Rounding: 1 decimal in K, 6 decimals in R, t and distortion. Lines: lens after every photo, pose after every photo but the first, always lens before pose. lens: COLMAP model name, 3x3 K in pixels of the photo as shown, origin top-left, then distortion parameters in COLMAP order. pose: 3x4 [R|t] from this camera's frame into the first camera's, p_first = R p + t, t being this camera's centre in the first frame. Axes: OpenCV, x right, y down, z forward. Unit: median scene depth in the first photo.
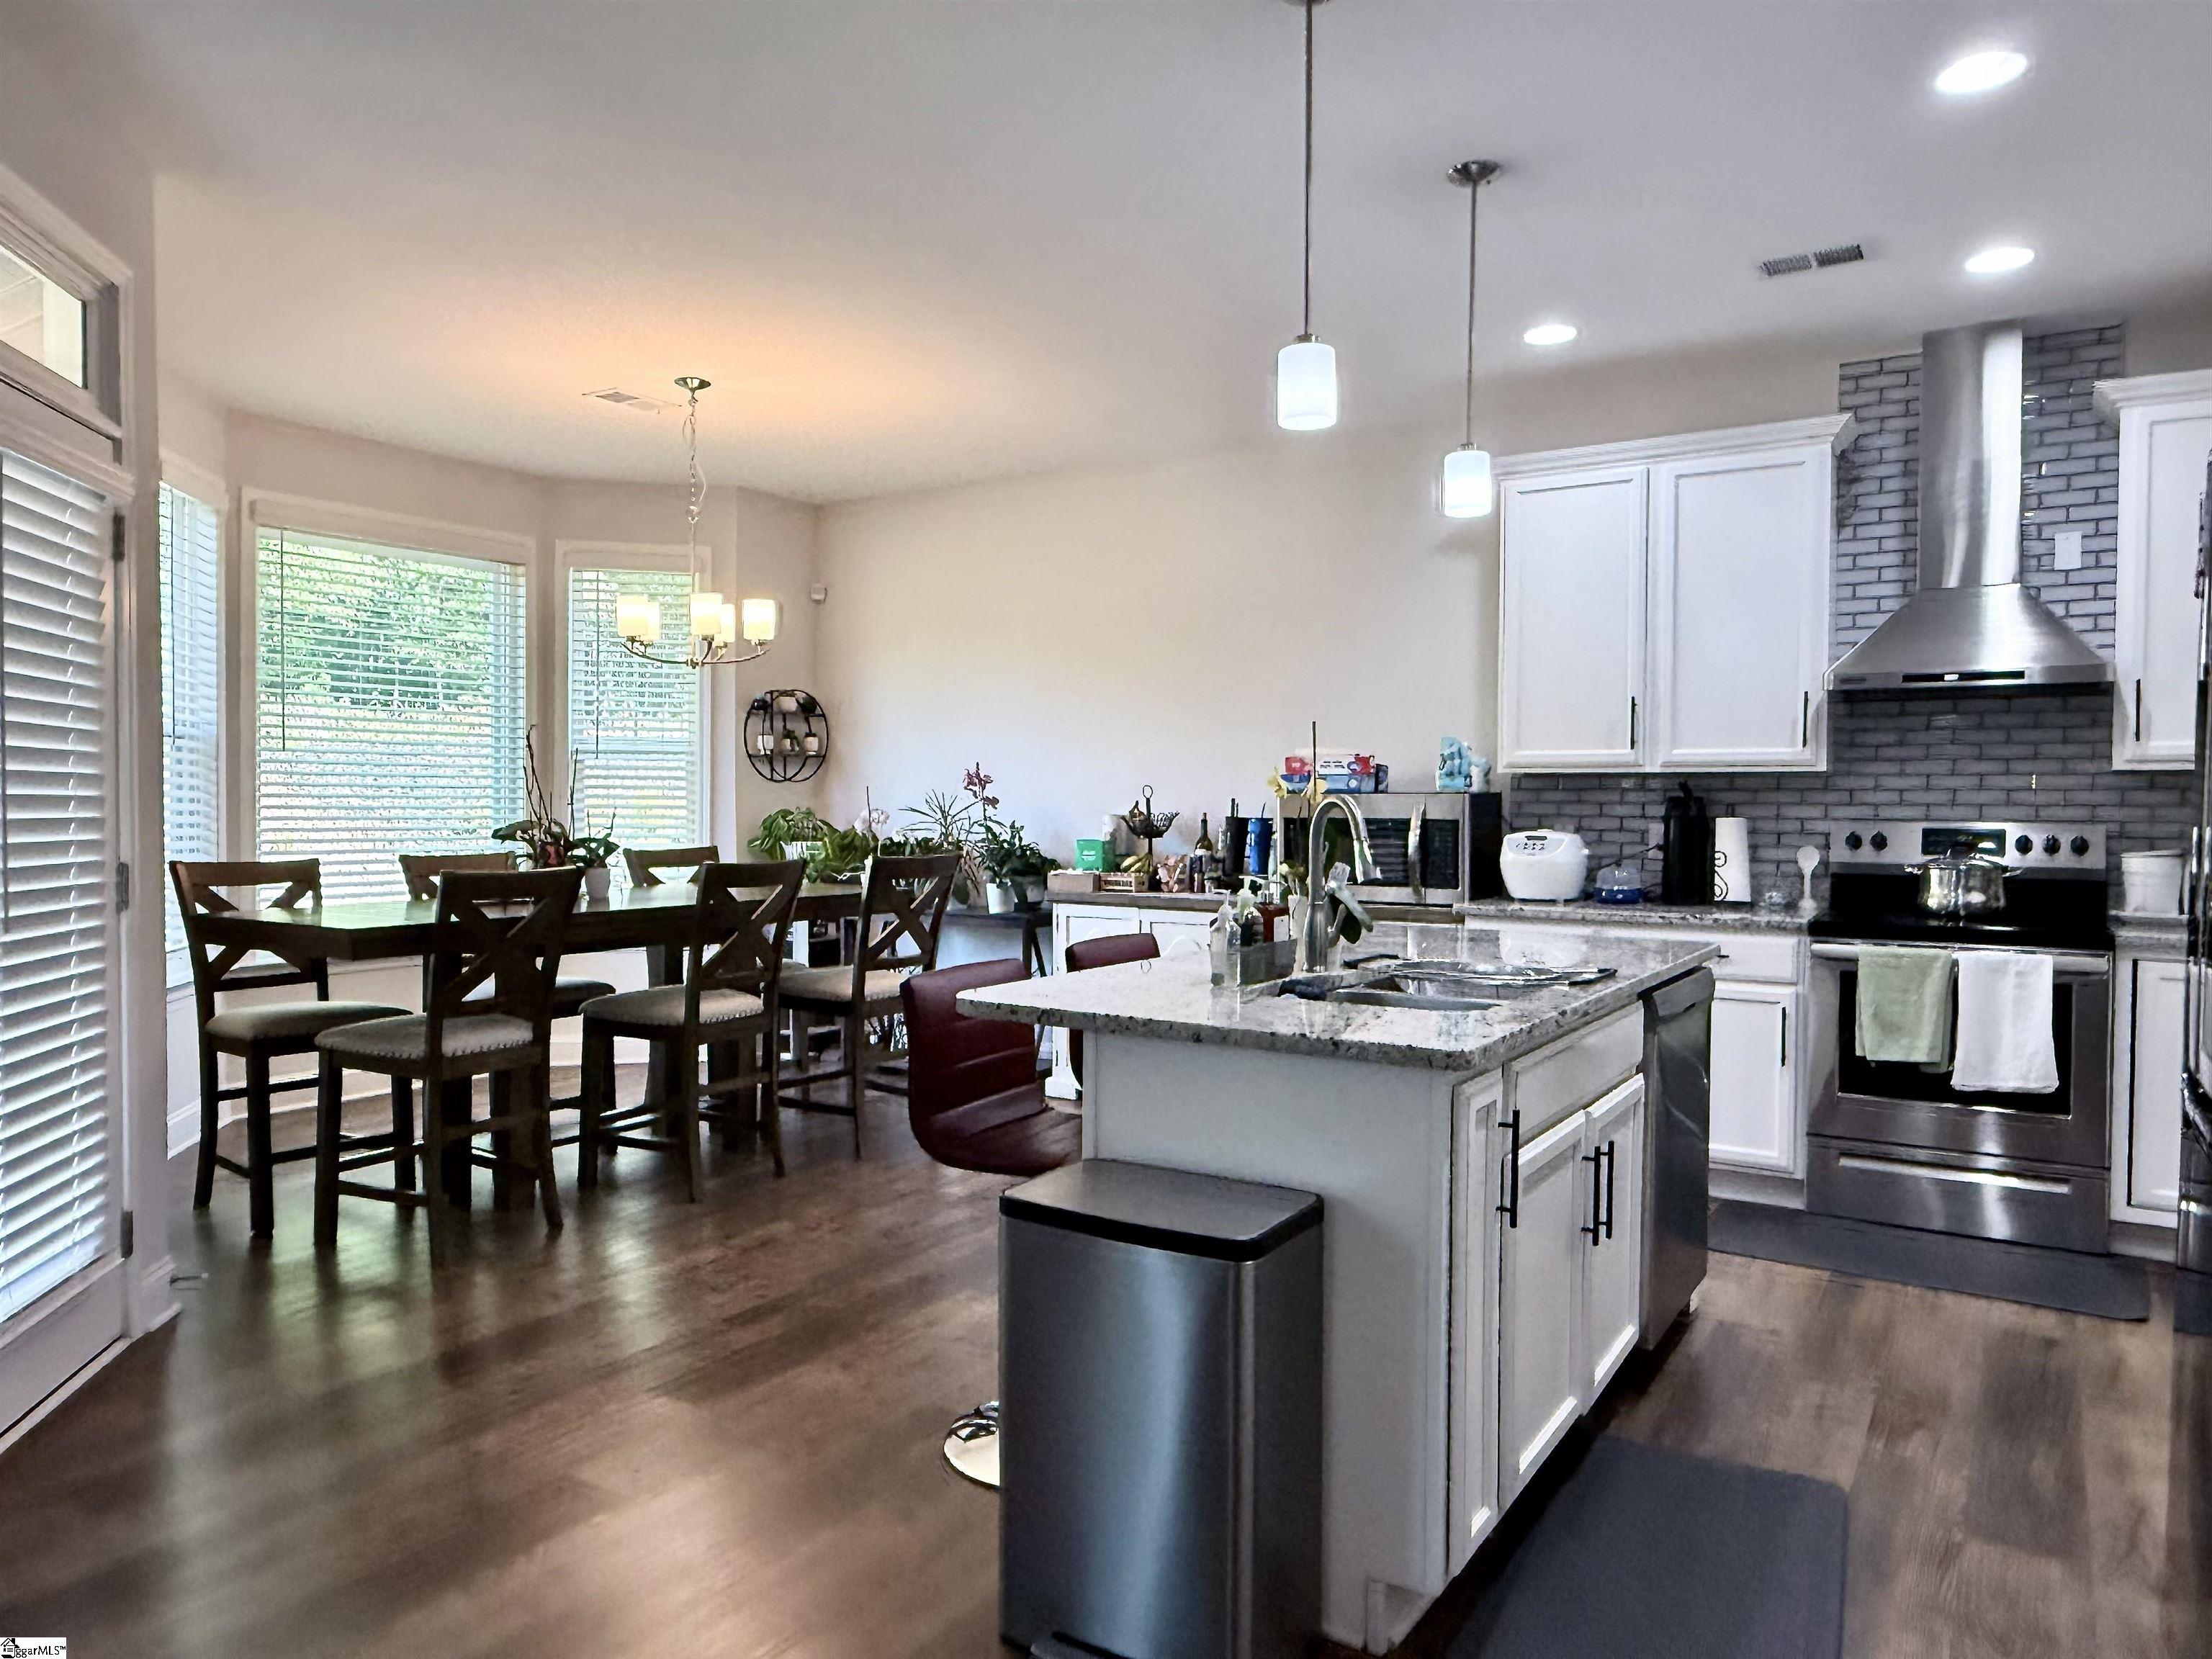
lens RADIAL K [[1460.4, 0, 1100.4], [0, 1460.4, 824.0], [0, 0, 1]] dist [0.004228, -0.001166]
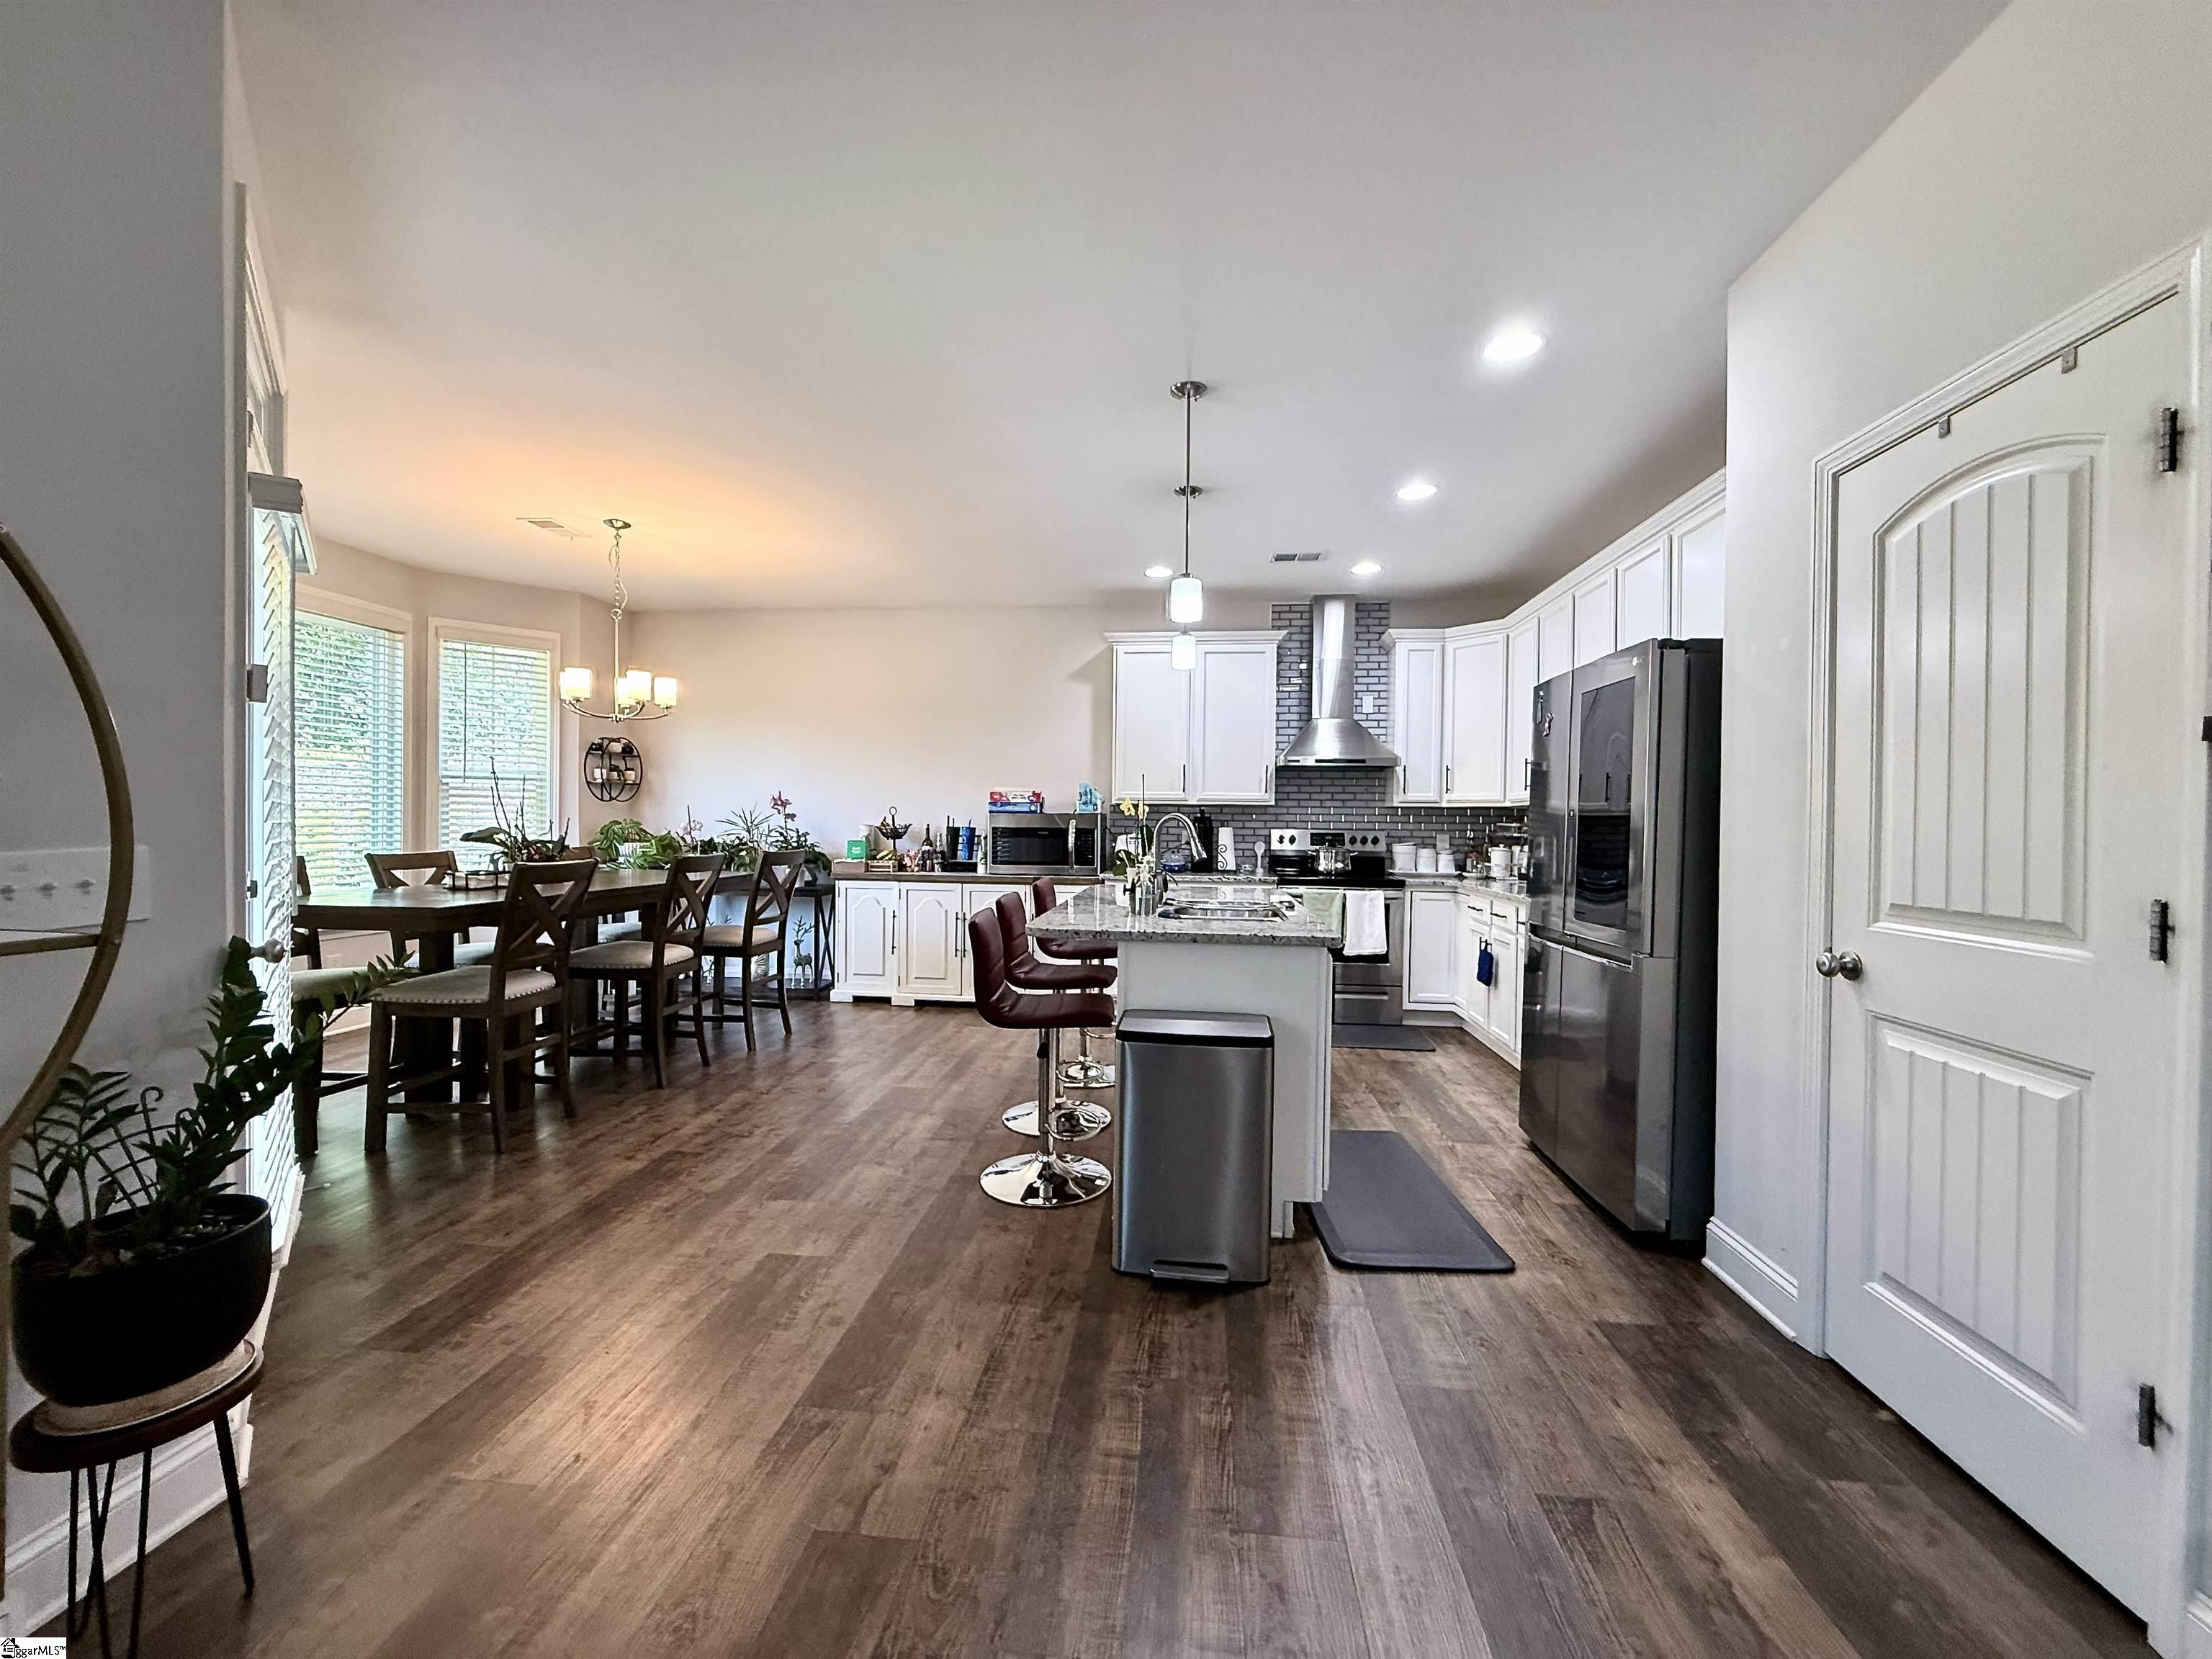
lens RADIAL K [[882.5, 0, 1110.4], [0, 882.5, 832.8], [0, 0, 1]] dist [-0.001234, -0.000253]
pose [[0.893238, 0.000160, 0.449584, -0.221657], [-0.000360, 1.000000, 0.000359, 0.002010], [-0.449584, -0.000483, 0.893238, 0.005709]]
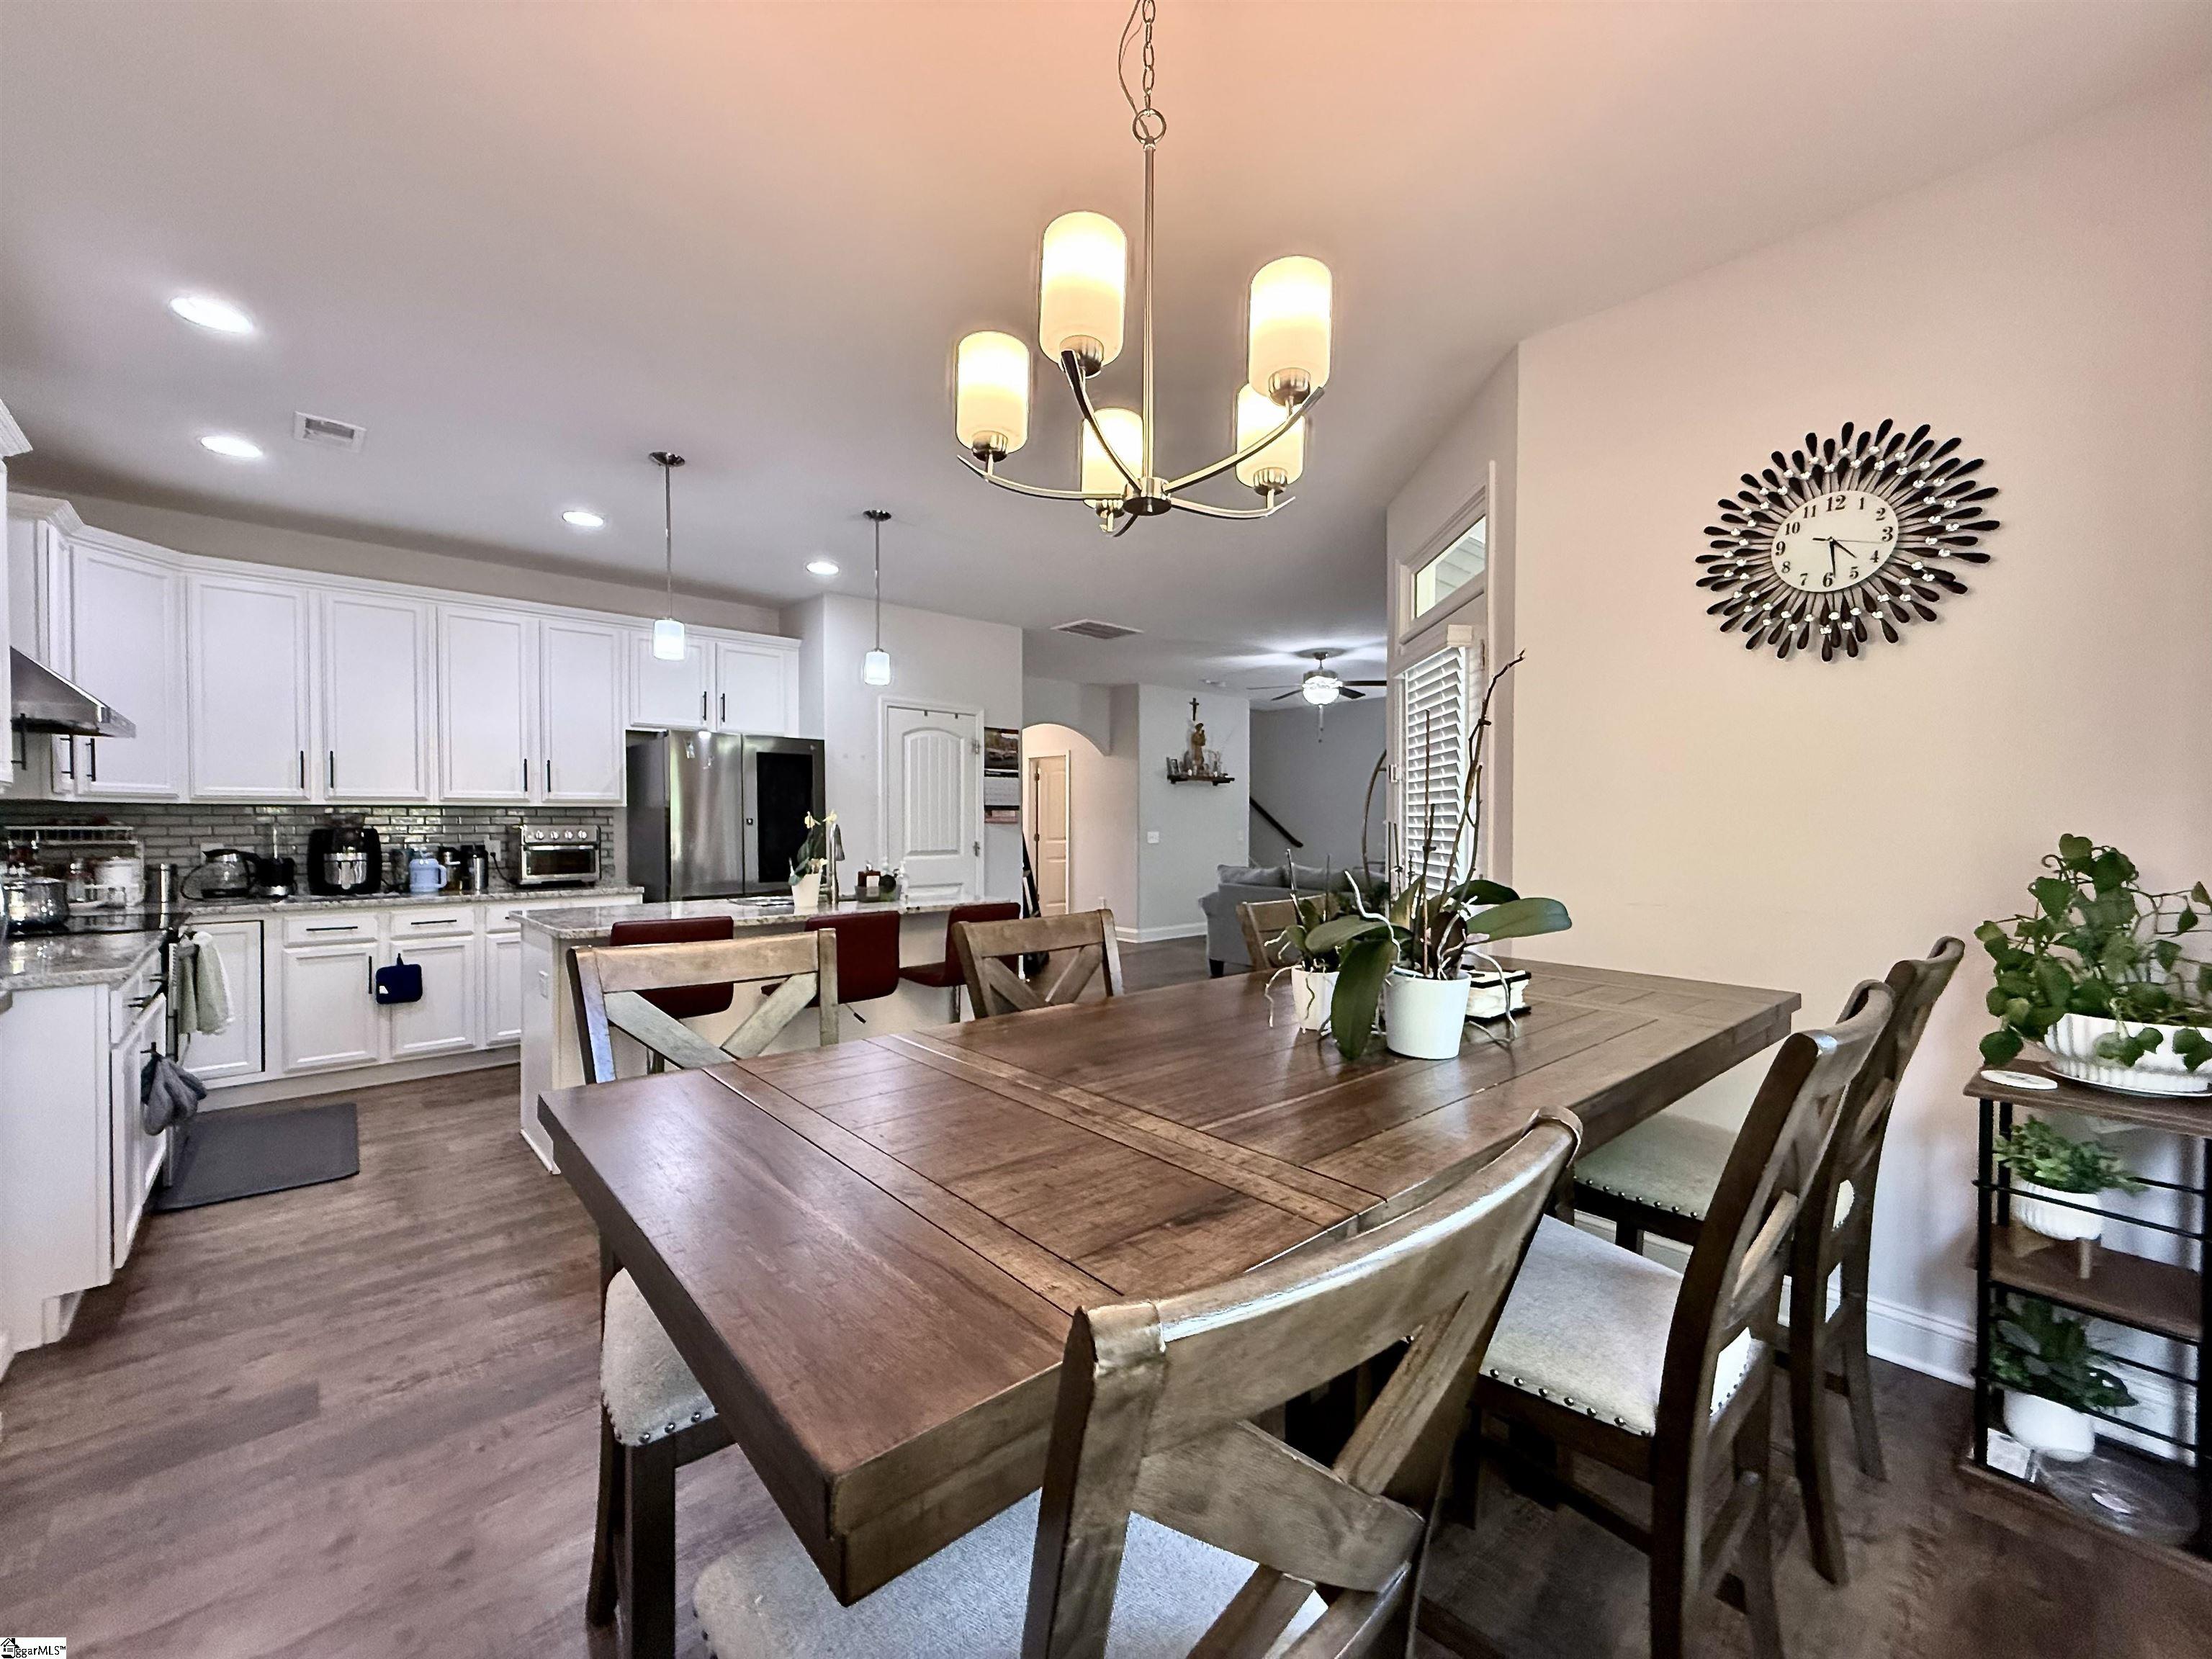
lens RADIAL K [[882.5, 0, 1093.9], [0, 882.5, 829.1], [0, 0, 1]] dist [-0.001234, -0.000253]
pose [[-0.963061, 0.000319, 0.269282, -0.316133], [0.007601, 0.999633, 0.026002, -0.026085], [-0.269175, 0.027088, -0.962710, 1.173857]]
